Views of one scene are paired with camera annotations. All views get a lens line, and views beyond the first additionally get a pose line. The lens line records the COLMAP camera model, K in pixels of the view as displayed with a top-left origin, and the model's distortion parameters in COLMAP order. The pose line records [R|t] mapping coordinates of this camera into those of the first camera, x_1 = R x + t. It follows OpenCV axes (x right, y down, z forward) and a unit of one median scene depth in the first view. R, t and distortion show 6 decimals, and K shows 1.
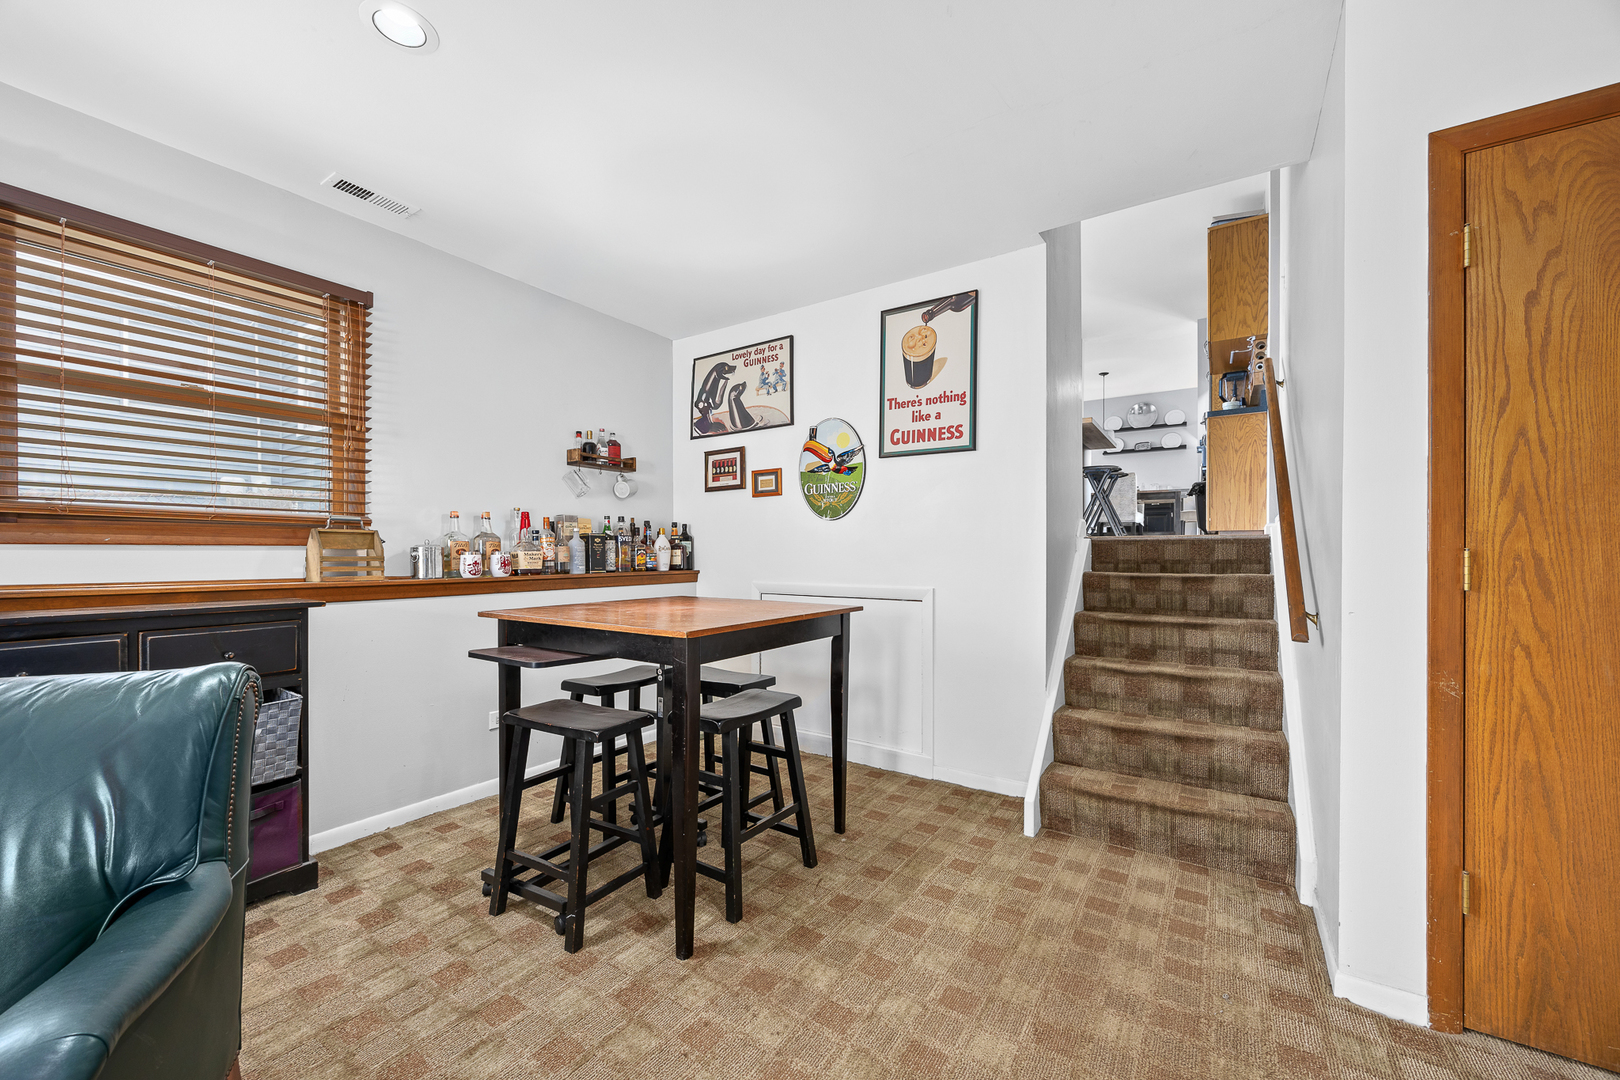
lens RADIAL K [[628.7, 0, 803.2], [0, 628.7, 553.1], [0, 0, 1]] dist [-0.007121, -0.000070]
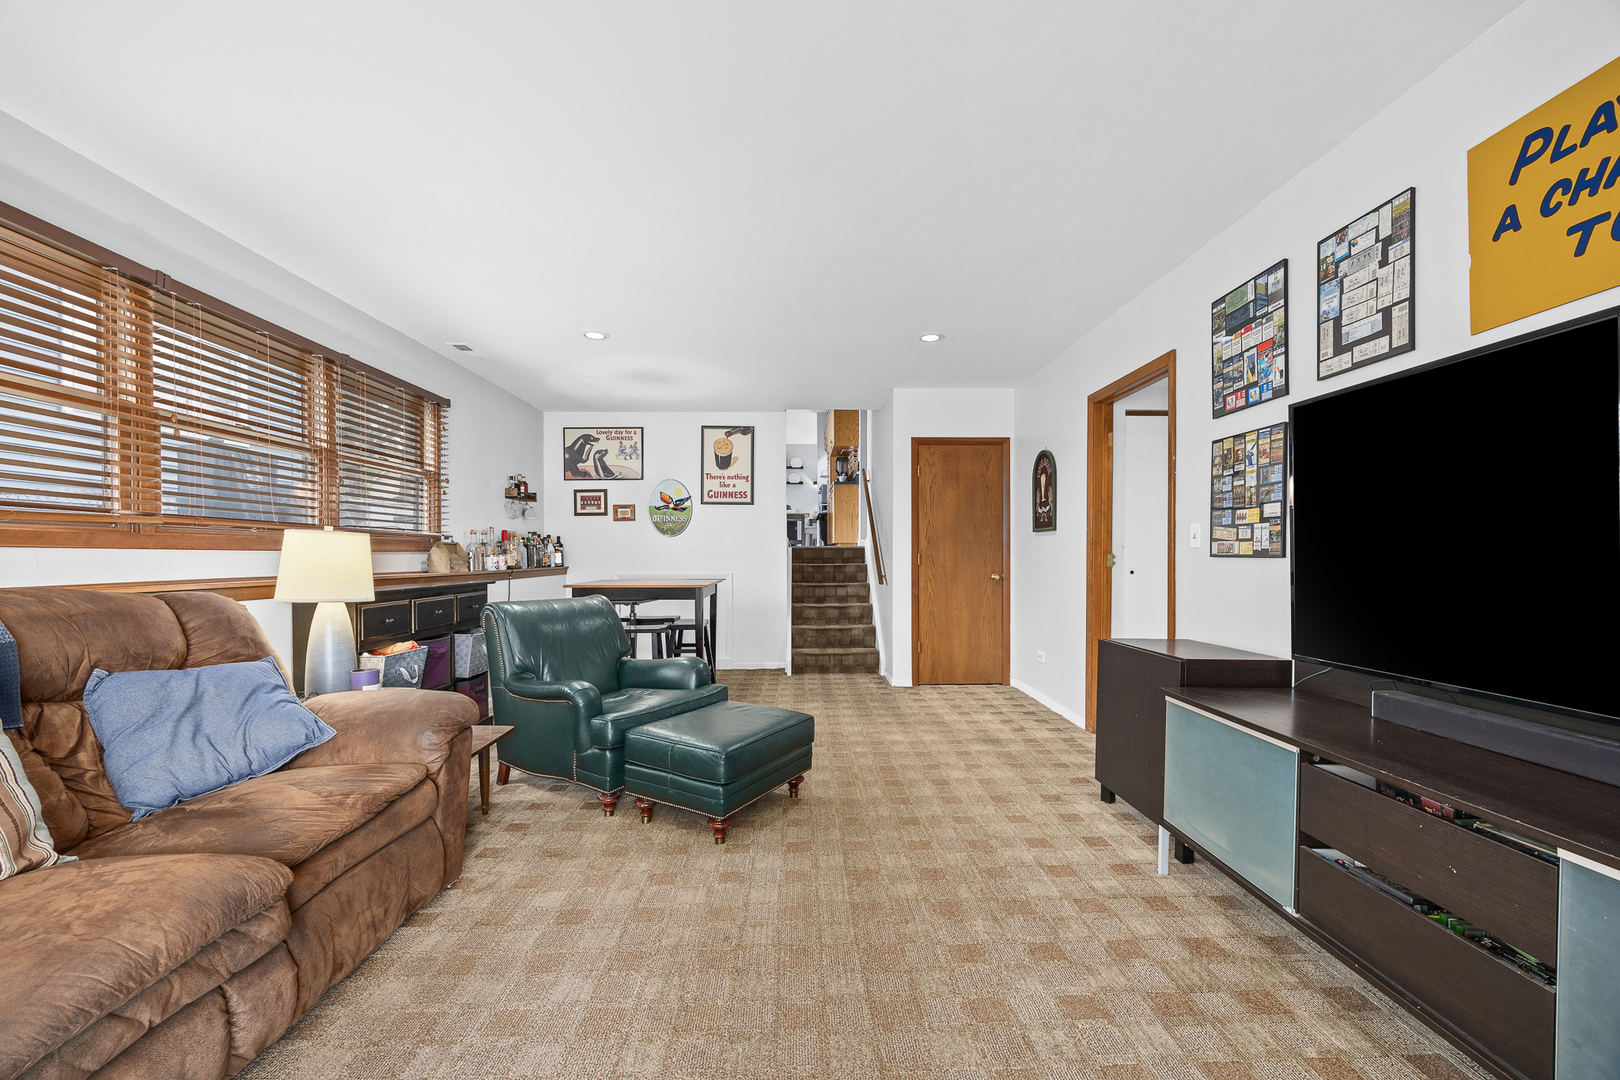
lens RADIAL K [[628.7, 0, 814.0], [0, 628.7, 548.6], [0, 0, 1]] dist [-0.007121, -0.000070]
pose [[0.818779, 0.002214, 0.574105, -0.671374], [0.003278, 0.999958, -0.008532, -0.001937], [-0.574100, 0.008867, 0.818737, -0.718214]]
